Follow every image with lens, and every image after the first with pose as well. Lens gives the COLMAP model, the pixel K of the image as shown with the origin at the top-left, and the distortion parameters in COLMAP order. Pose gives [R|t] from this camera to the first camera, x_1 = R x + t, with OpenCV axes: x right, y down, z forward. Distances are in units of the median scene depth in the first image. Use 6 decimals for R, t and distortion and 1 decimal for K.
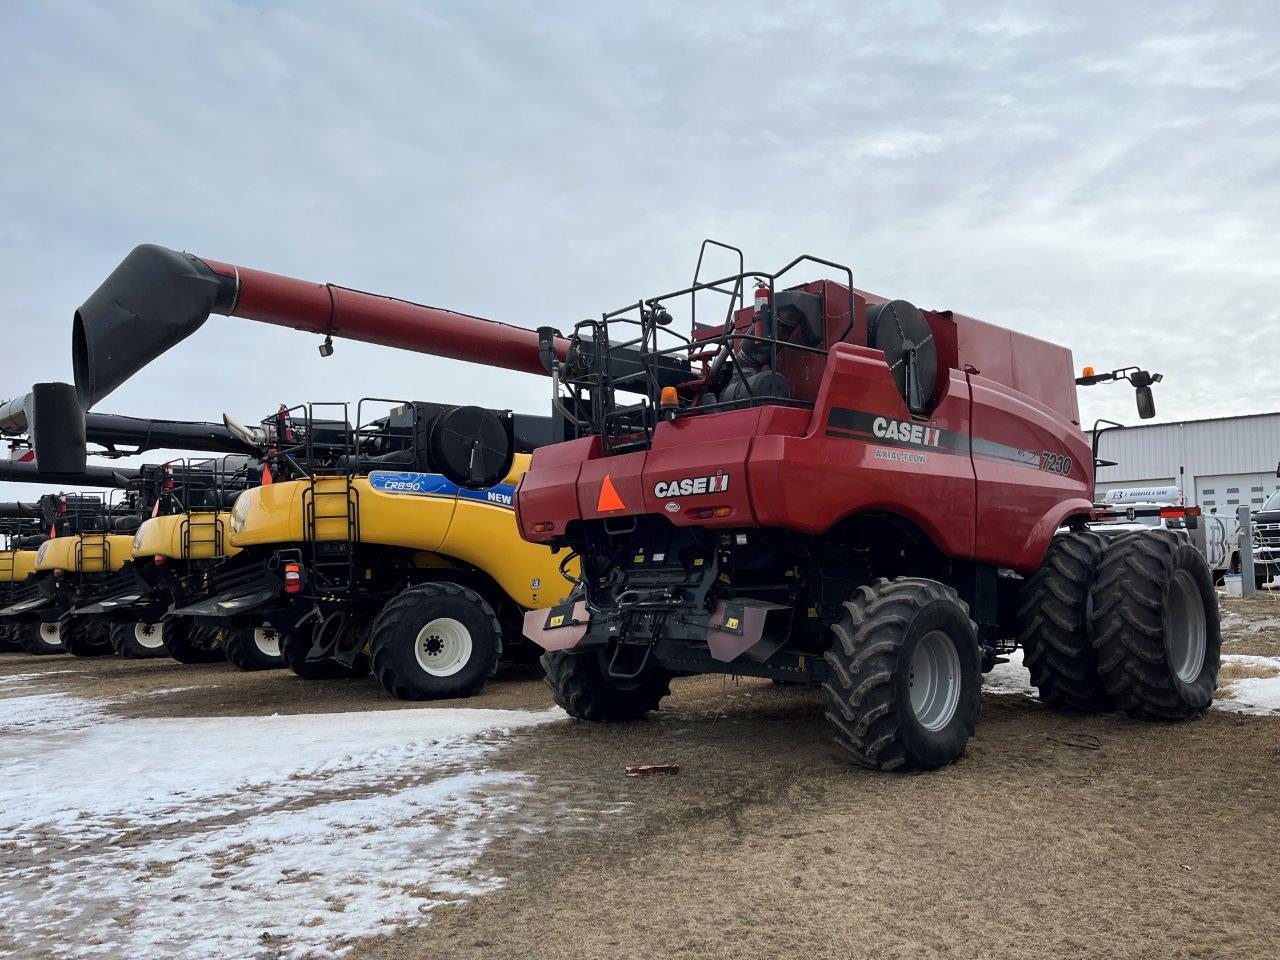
lens RADIAL K [[971.4, 0, 640.0], [0, 971.4, 480.0], [0, 0, 1]] dist [0.063801, -0.057317]
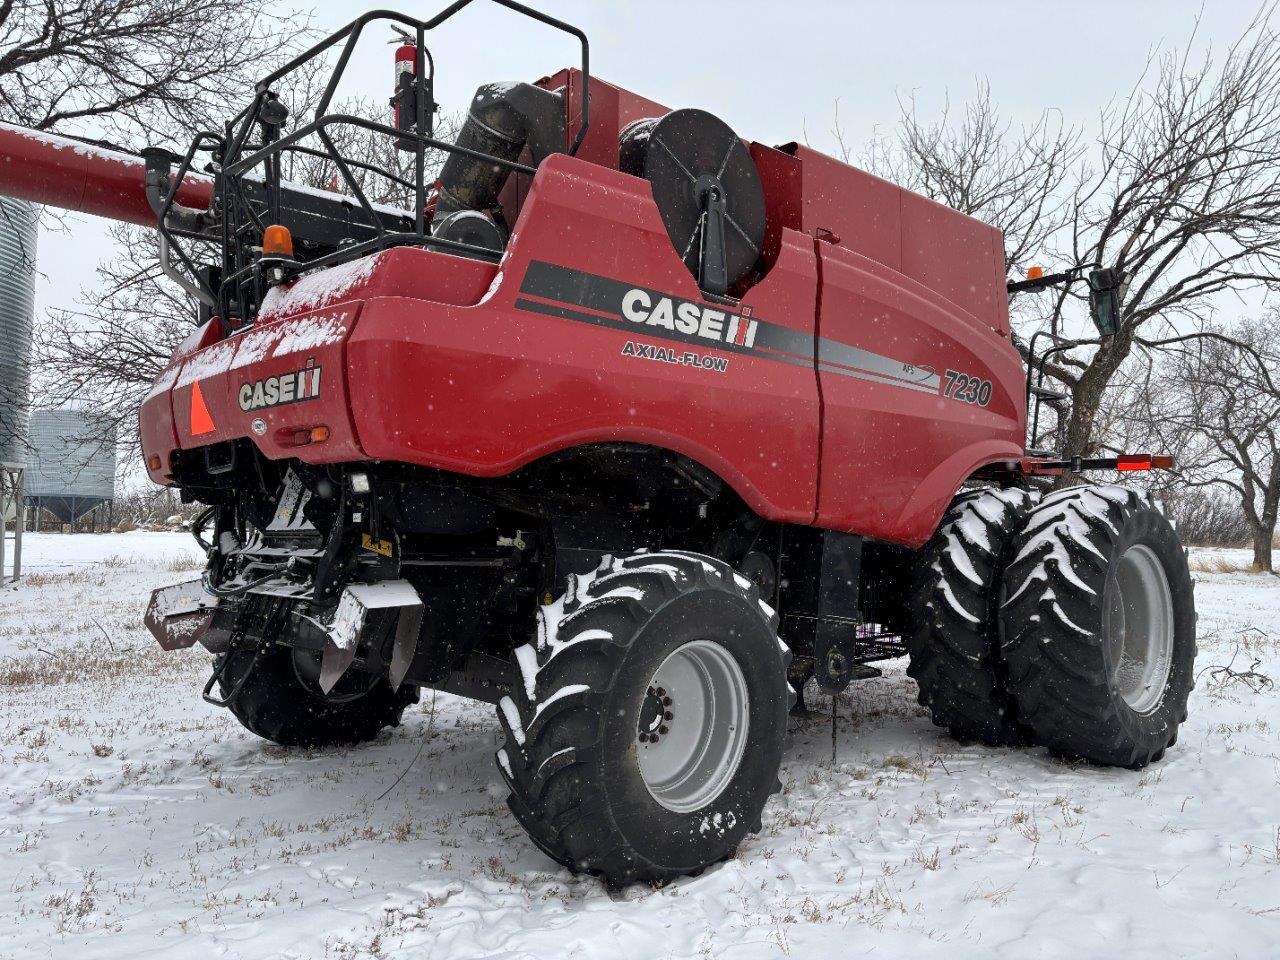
lens RADIAL K [[971.4, 0, 640.0], [0, 971.4, 480.0], [0, 0, 1]] dist [0.063801, -0.057317]
pose [[0.999734, 0.022266, -0.005993, 0.239528], [-0.021978, 0.998771, 0.044415, 0.025800], [0.006975, -0.044271, 0.998995, 0.365472]]
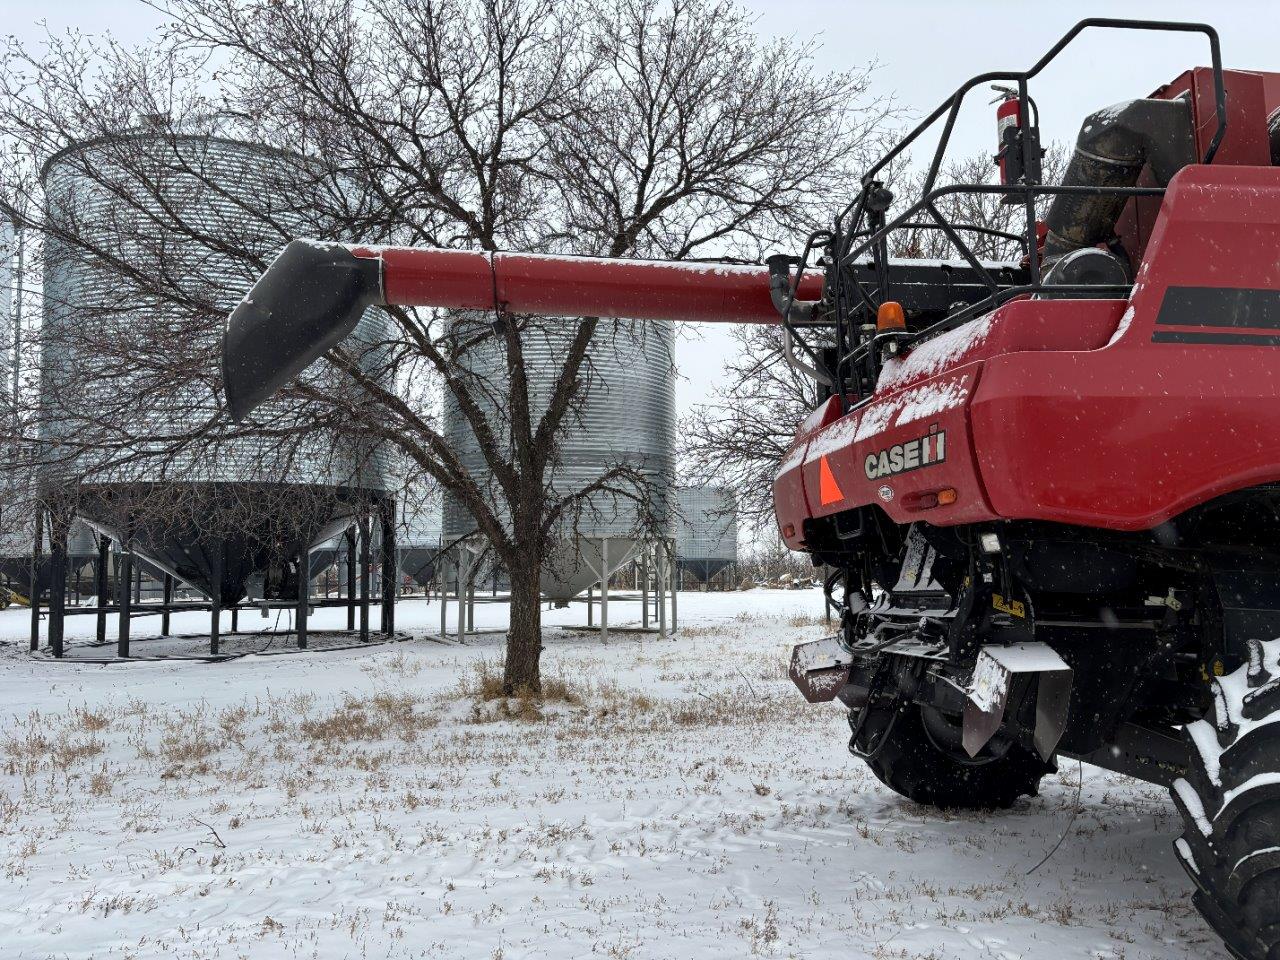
lens RADIAL K [[971.4, 0, 640.0], [0, 971.4, 480.0], [0, 0, 1]] dist [0.063801, -0.057317]
pose [[0.830715, -0.056809, -0.553792, 0.221856], [0.054378, 0.998303, -0.020837, 0.021362], [0.554036, -0.012804, 0.832395, 0.353578]]
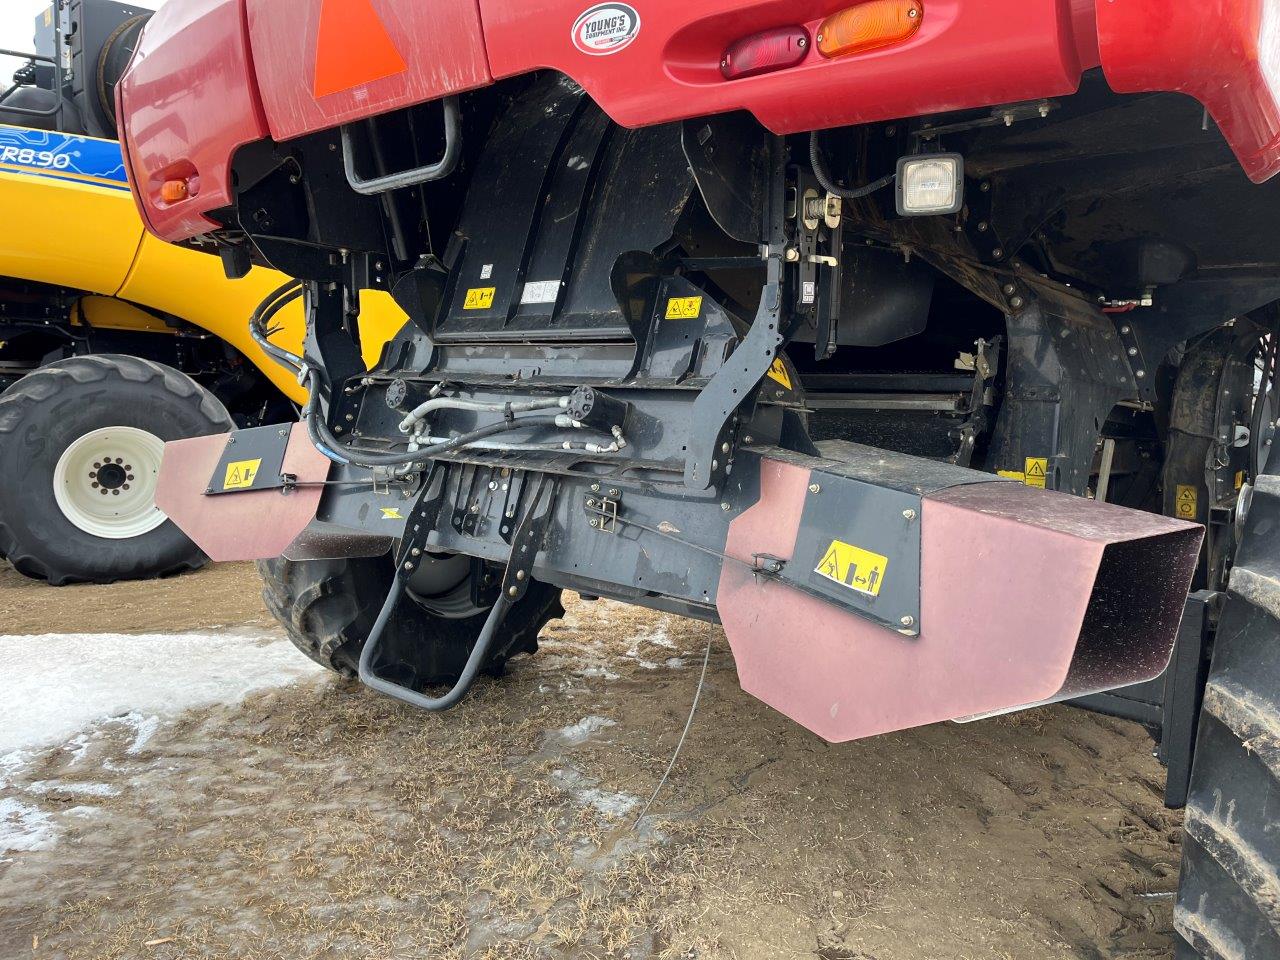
lens RADIAL K [[971.4, 0, 640.0], [0, 971.4, 480.0], [0, 0, 1]] dist [0.063801, -0.057317]
pose [[0.993289, 0.025990, 0.112704, 0.017099], [-0.049170, 0.976875, 0.208082, 0.071652], [-0.104690, -0.212227, 0.971596, 0.685723]]
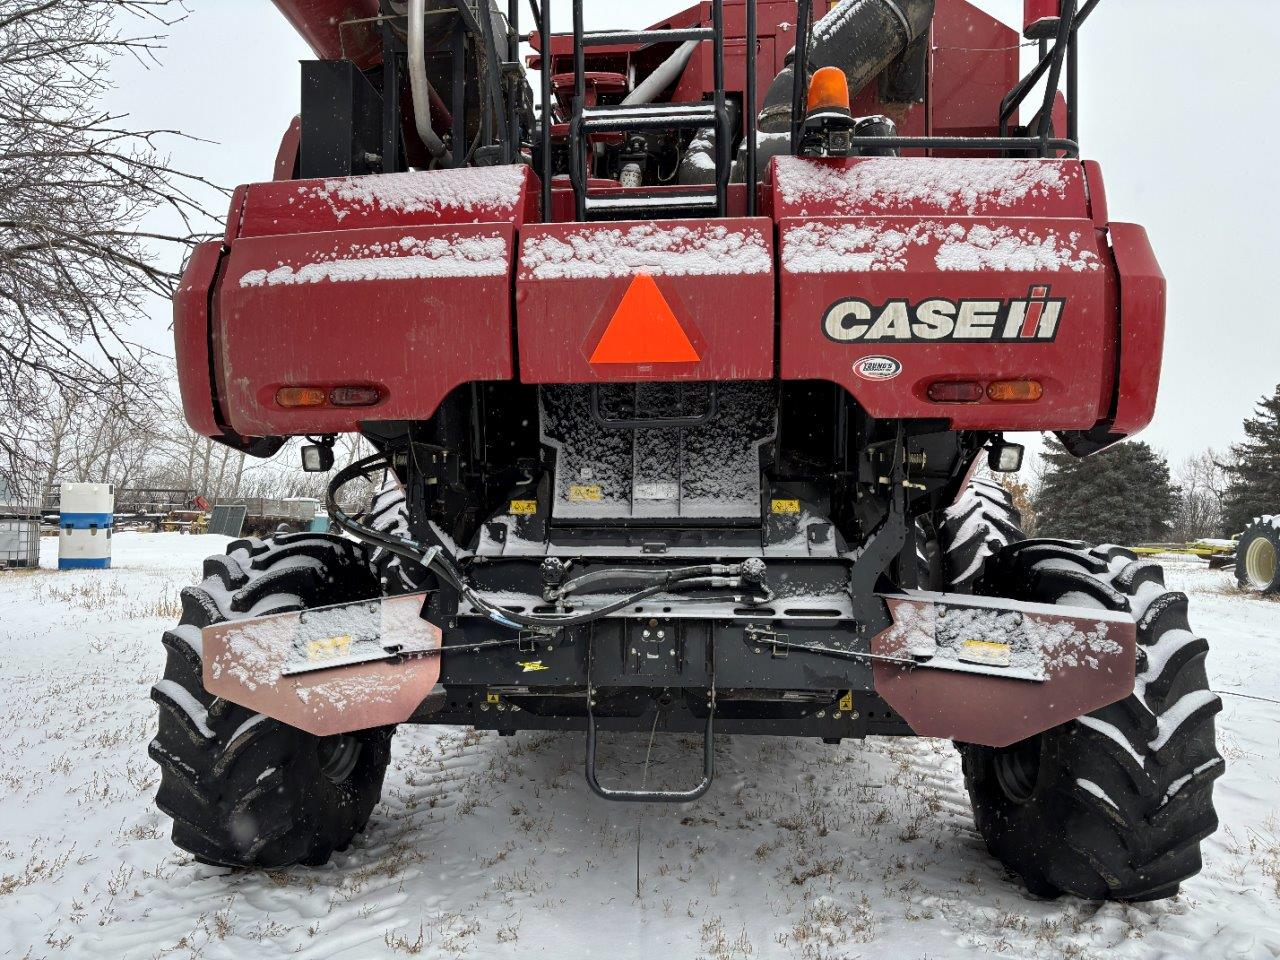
lens RADIAL K [[971.4, 0, 640.0], [0, 971.4, 480.0], [0, 0, 1]] dist [0.063801, -0.057317]
pose [[0.717459, 0.045187, 0.695133, -0.278397], [-0.084866, 0.996131, 0.022837, 0.065144], [-0.691411, -0.075378, 0.718518, 0.695090]]
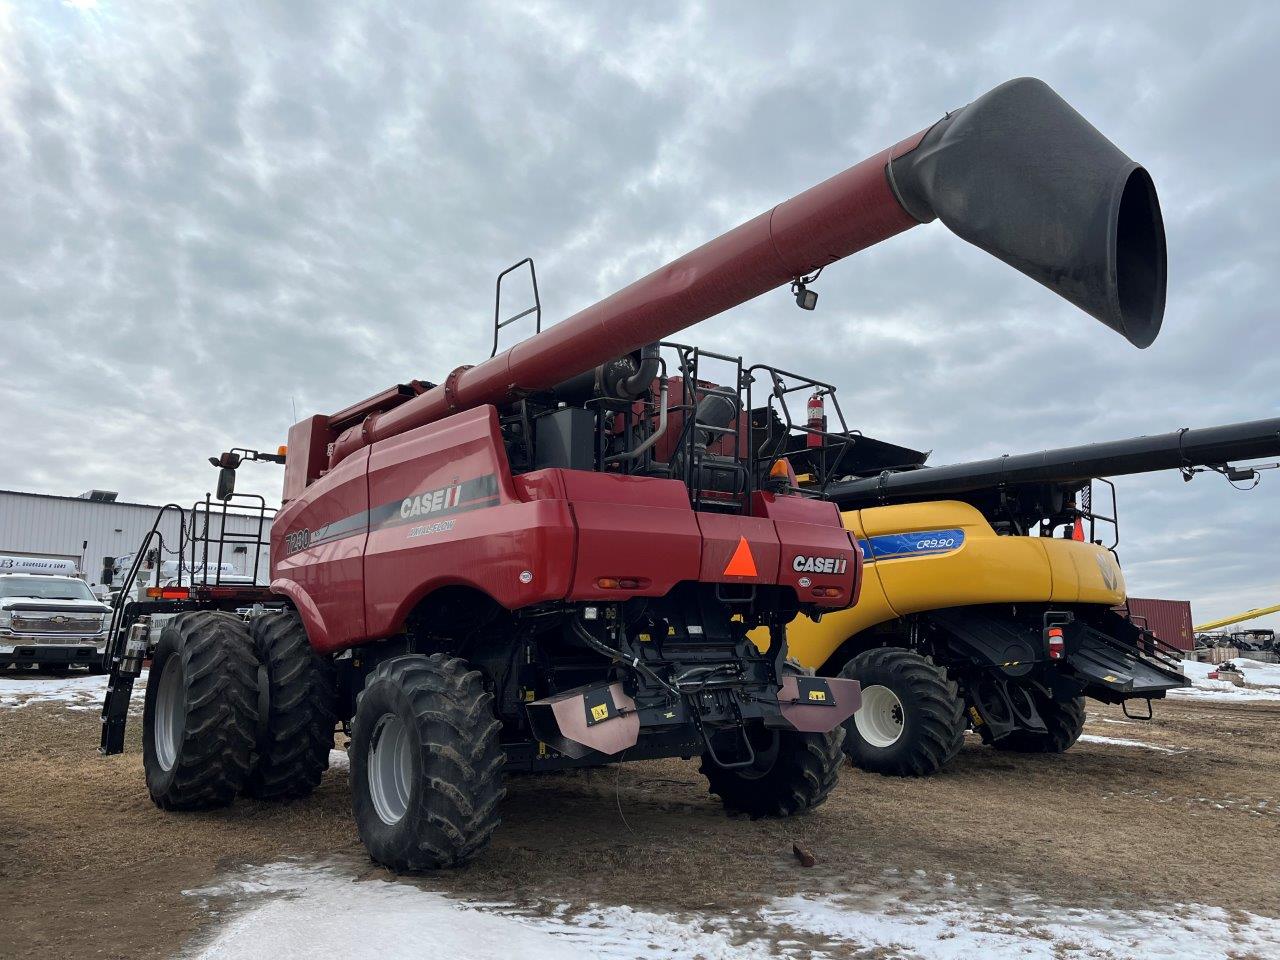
lens RADIAL K [[971.4, 0, 640.0], [0, 971.4, 480.0], [0, 0, 1]] dist [0.063801, -0.057317]
pose [[0.058189, 0.182059, 0.981564, -0.889255], [-0.093666, 0.979889, -0.176195, 0.106258], [-0.993902, -0.081686, 0.074072, 0.987685]]
